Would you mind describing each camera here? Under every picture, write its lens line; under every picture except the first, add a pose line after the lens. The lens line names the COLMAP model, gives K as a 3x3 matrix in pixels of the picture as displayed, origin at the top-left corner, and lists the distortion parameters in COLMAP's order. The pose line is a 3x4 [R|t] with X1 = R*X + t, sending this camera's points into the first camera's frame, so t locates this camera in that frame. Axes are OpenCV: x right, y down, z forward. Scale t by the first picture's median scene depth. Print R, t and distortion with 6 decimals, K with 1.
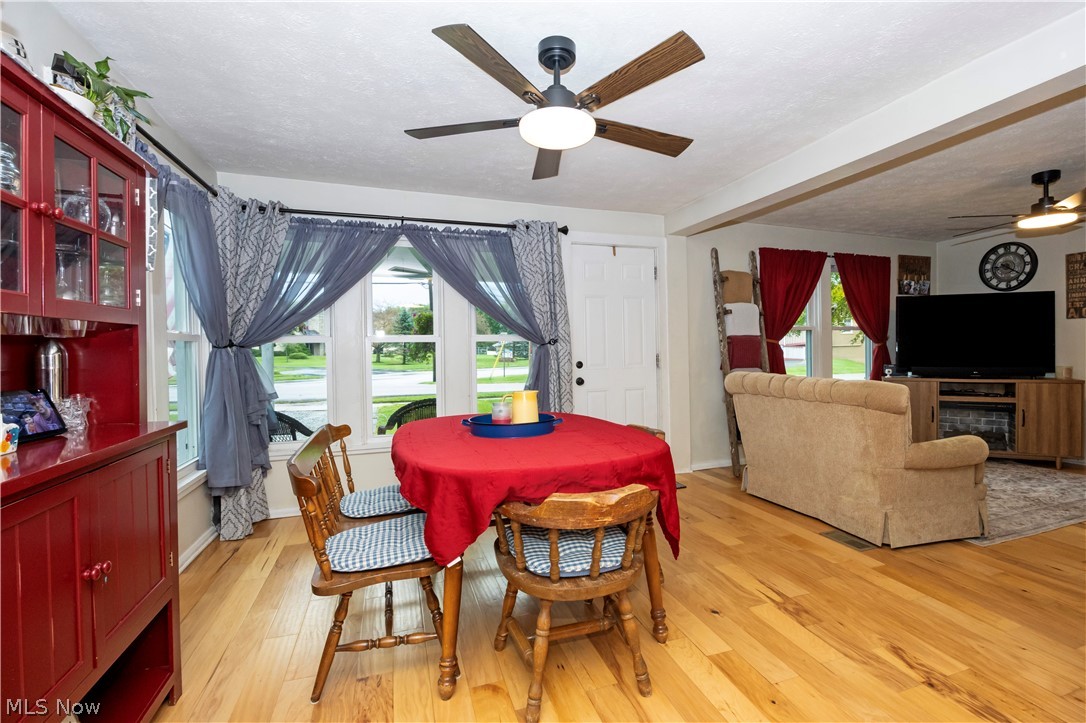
lens RADIAL K [[490.7, 0, 568.7], [0, 490.7, 357.6], [0, 0, 1]] dist [-0.017313, -0.000277]
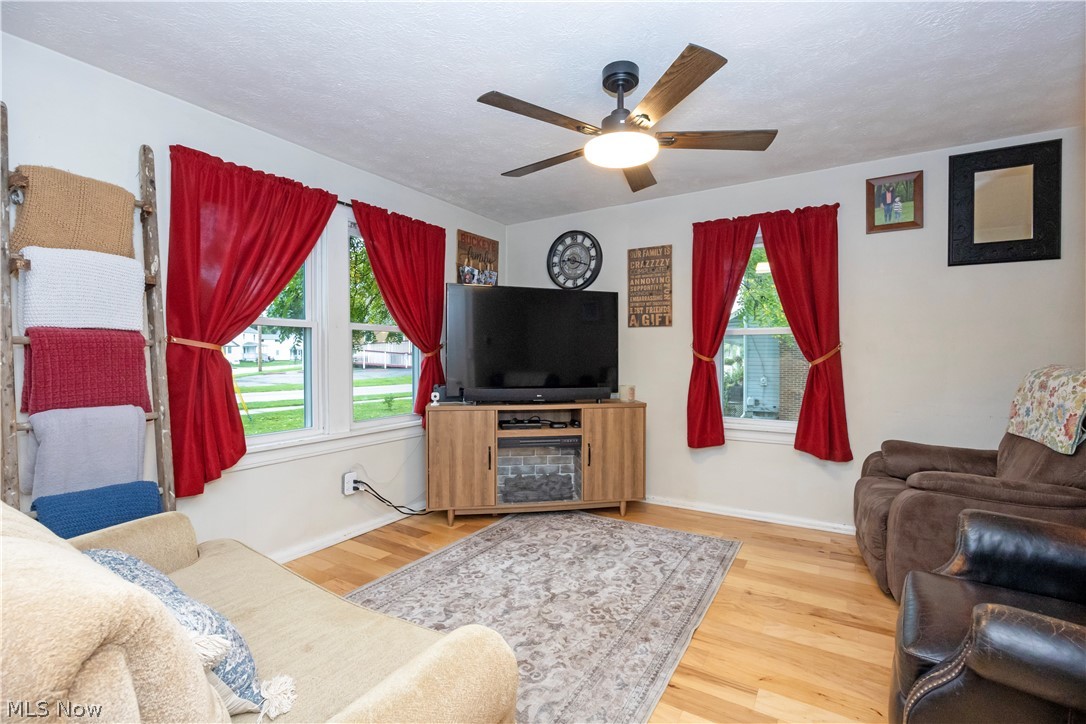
lens RADIAL K [[490.7, 0, 568.7], [0, 490.7, 358.1], [0, 0, 1]] dist [-0.017313, -0.000277]
pose [[0.753034, 0.010402, 0.657900, 0.379574], [-0.001214, 0.999895, -0.014420, -0.014217], [-0.657981, 0.010060, 0.752968, 0.407899]]
